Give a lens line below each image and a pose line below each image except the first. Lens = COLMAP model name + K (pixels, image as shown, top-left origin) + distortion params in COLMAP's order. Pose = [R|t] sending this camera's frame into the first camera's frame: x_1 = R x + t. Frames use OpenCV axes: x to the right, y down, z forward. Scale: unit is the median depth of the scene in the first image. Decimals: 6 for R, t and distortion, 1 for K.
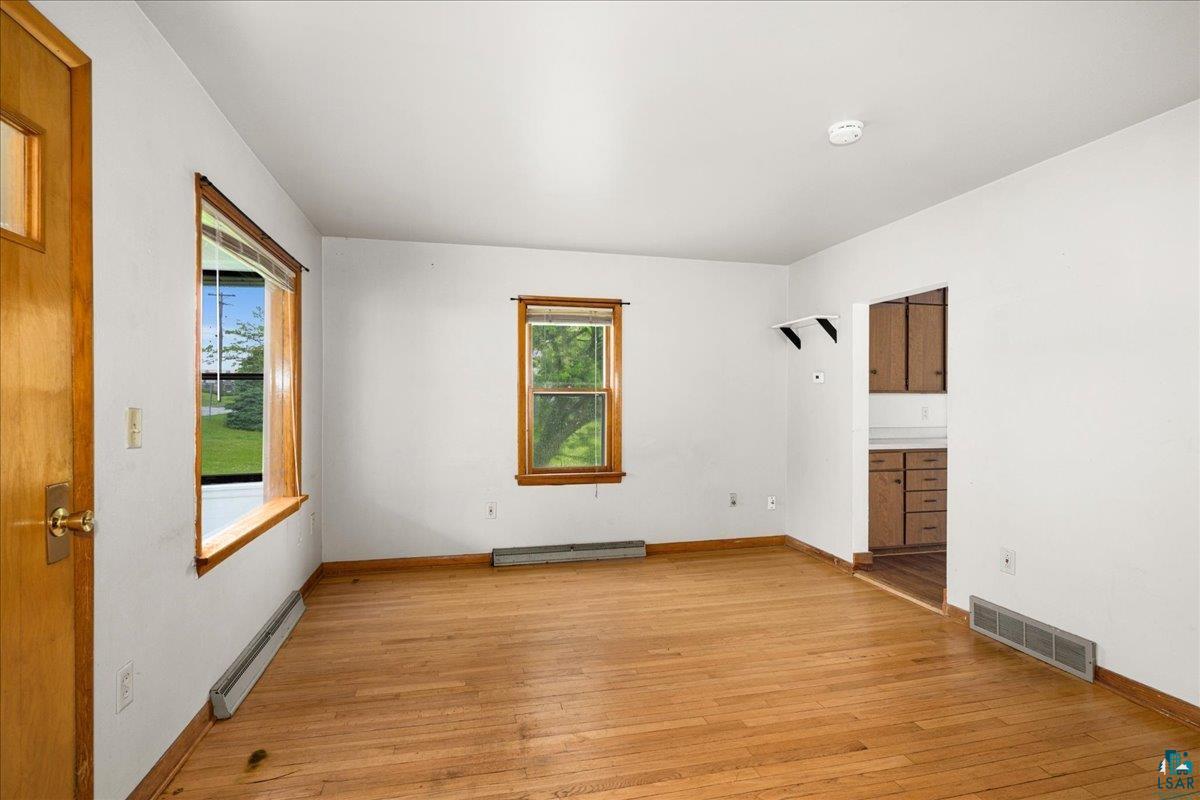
lens RADIAL K [[587.2, 0, 596.3], [0, 587.2, 404.4], [0, 0, 1]] dist [0.002195, 0.000148]
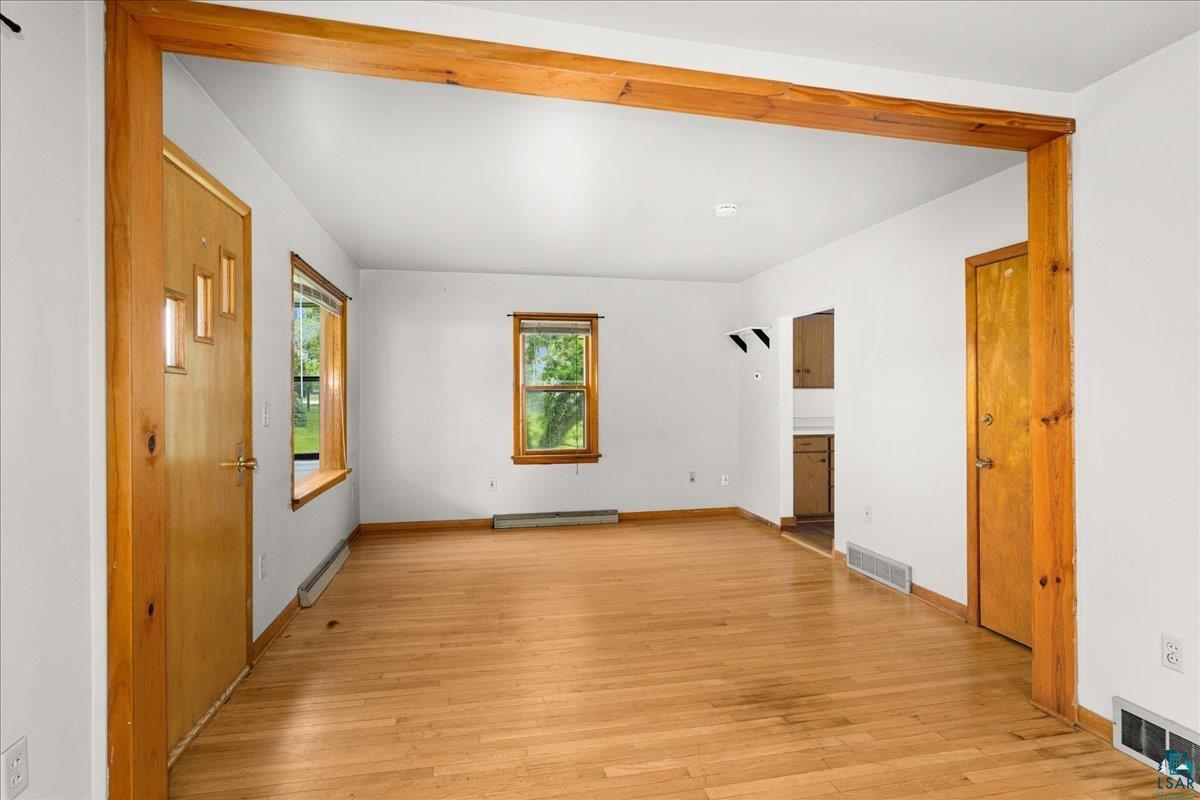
lens RADIAL K [[594.6, 0, 599.4], [0, 594.6, 392.0], [0, 0, 1]] dist [0.000116, -0.000007]
pose [[0.999660, -0.004849, -0.025611, 0.103693], [0.004562, 0.999926, -0.011270, -0.000573], [0.025664, 0.011150, 0.999608, -0.329156]]
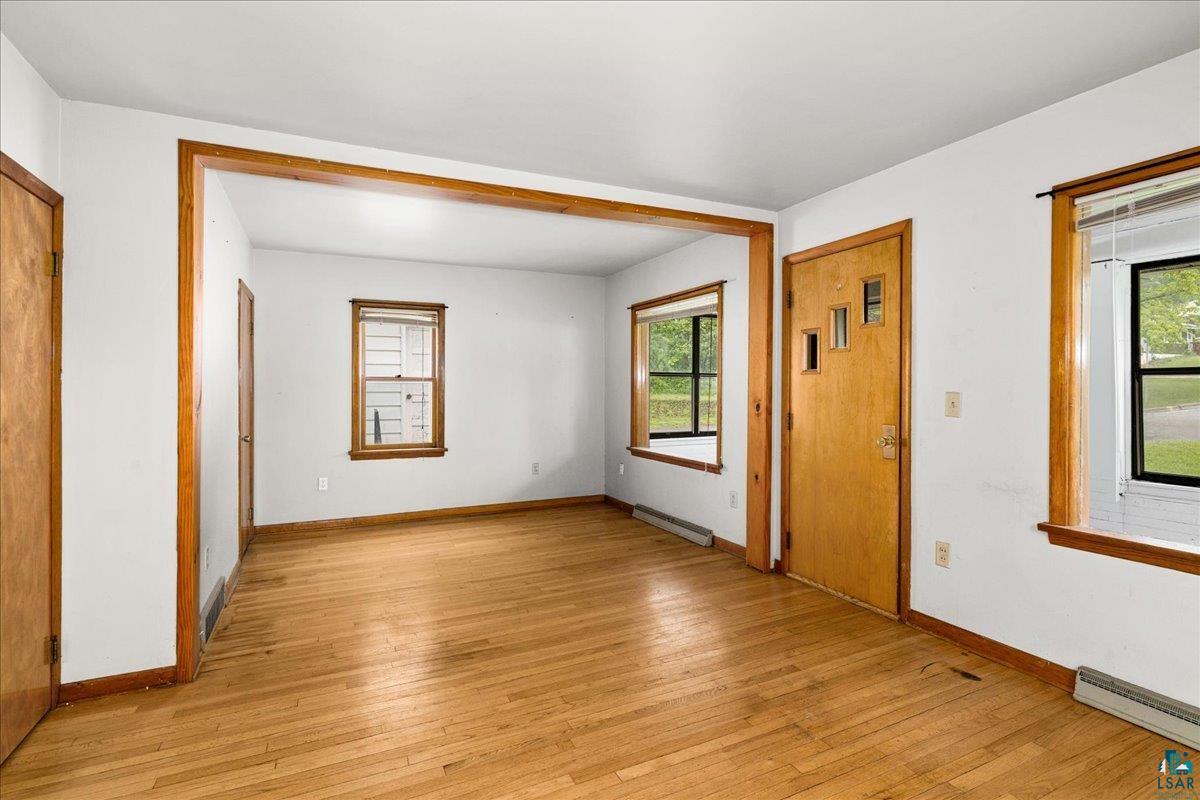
lens RADIAL K [[594.6, 0, 599.4], [0, 594.6, 392.0], [0, 0, 1]] dist [0.000116, -0.000007]
pose [[-0.980117, 0.001440, -0.198416, 0.243400], [-0.000693, 0.999943, 0.010681, -0.005874], [0.198420, 0.010606, -0.980060, 1.161296]]
